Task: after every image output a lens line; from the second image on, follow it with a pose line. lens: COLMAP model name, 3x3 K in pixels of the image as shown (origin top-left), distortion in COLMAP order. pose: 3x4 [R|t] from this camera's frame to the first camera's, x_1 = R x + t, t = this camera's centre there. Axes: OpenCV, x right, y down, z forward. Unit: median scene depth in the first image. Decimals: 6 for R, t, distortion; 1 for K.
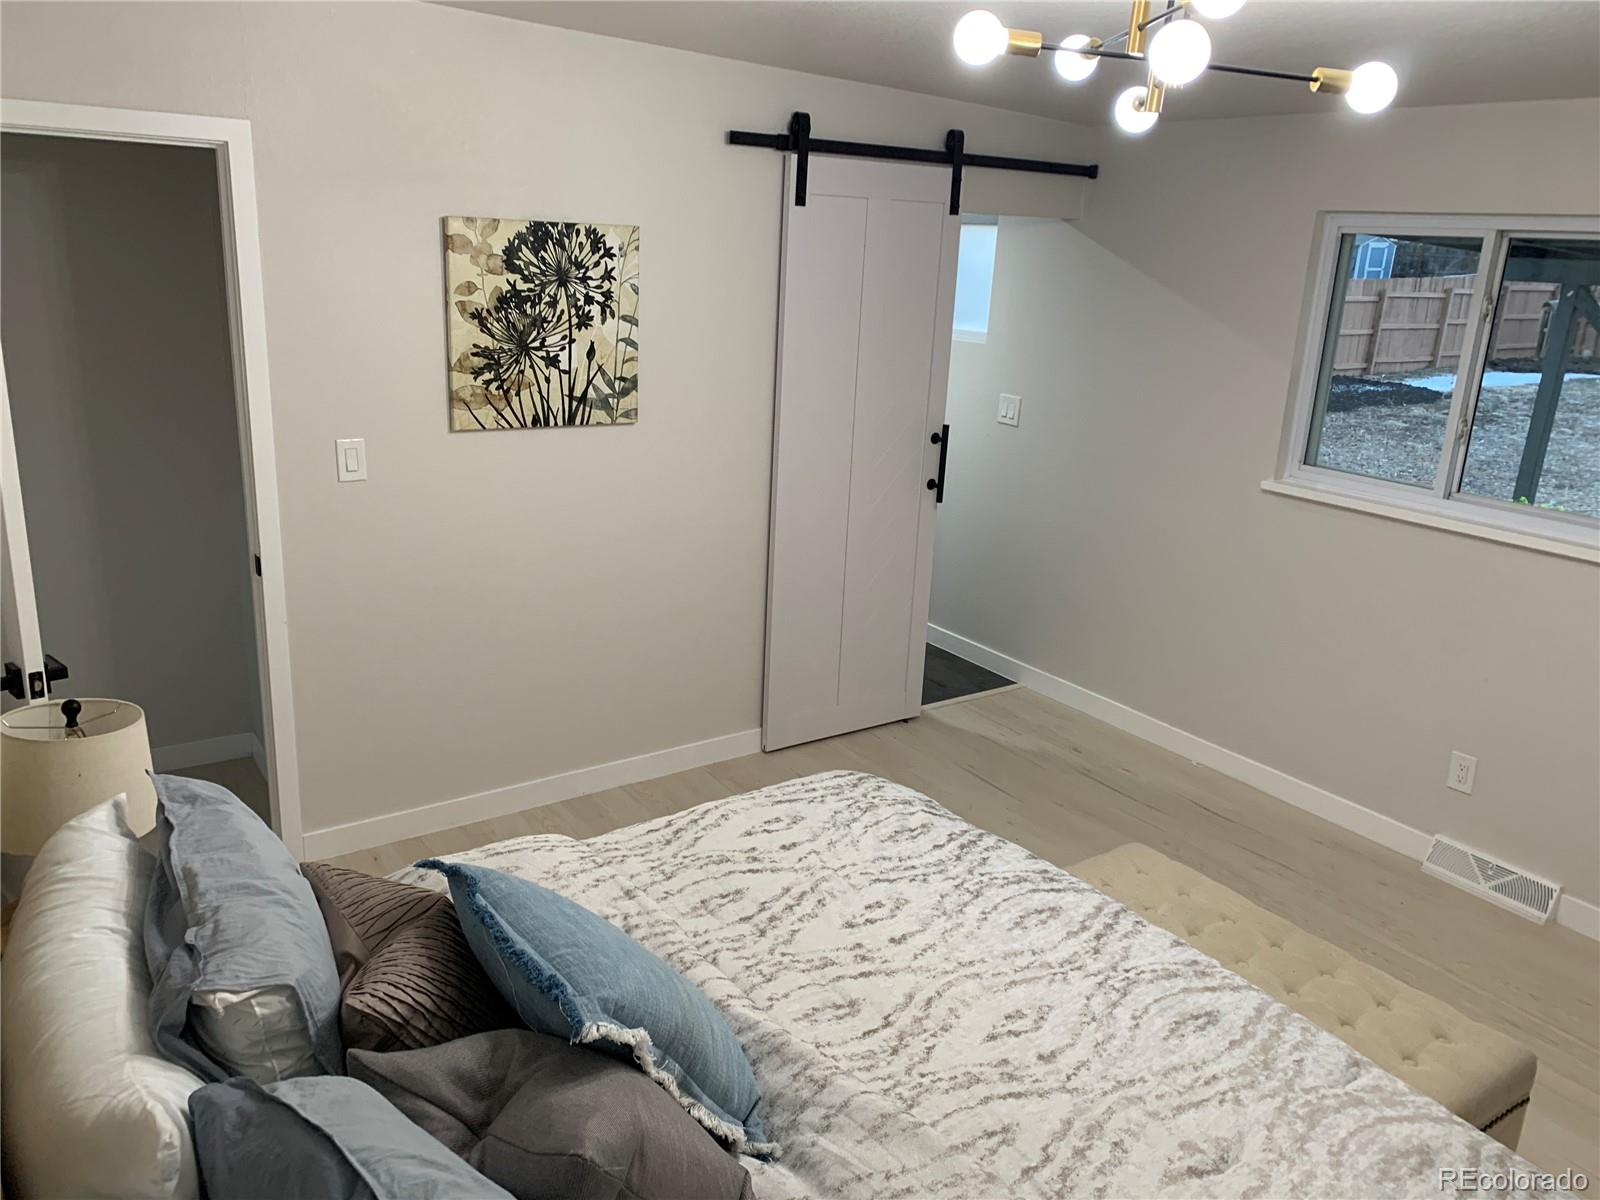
lens RADIAL K [[1208.6, 0, 785.9], [0, 1208.6, 594.0], [0, 0, 1]] dist [0.027693, -0.022126]
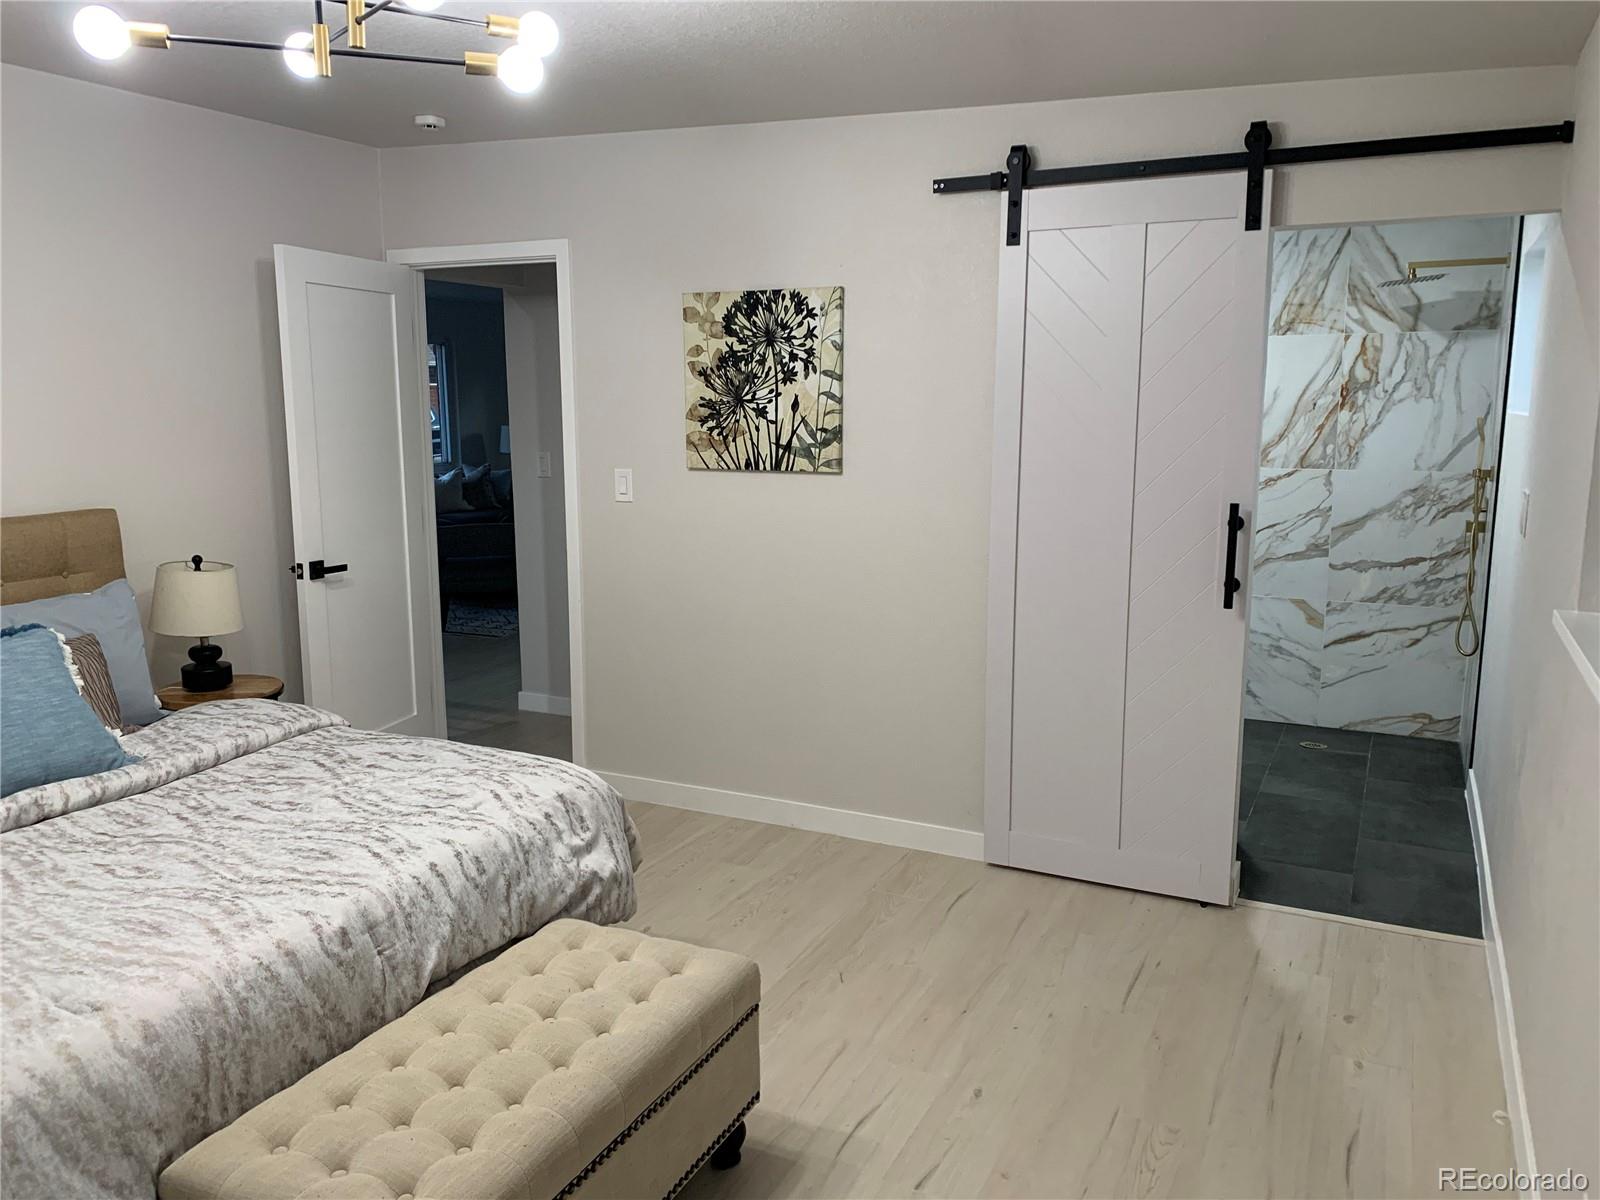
lens RADIAL K [[1208.6, 0, 782.2], [0, 1208.6, 601.0], [0, 0, 1]] dist [0.027693, -0.022126]
pose [[0.474020, 0.098966, -0.874935, 0.818860], [-0.225121, 0.974260, -0.011765, -0.012697], [0.851250, 0.202543, 0.484098, 0.510689]]
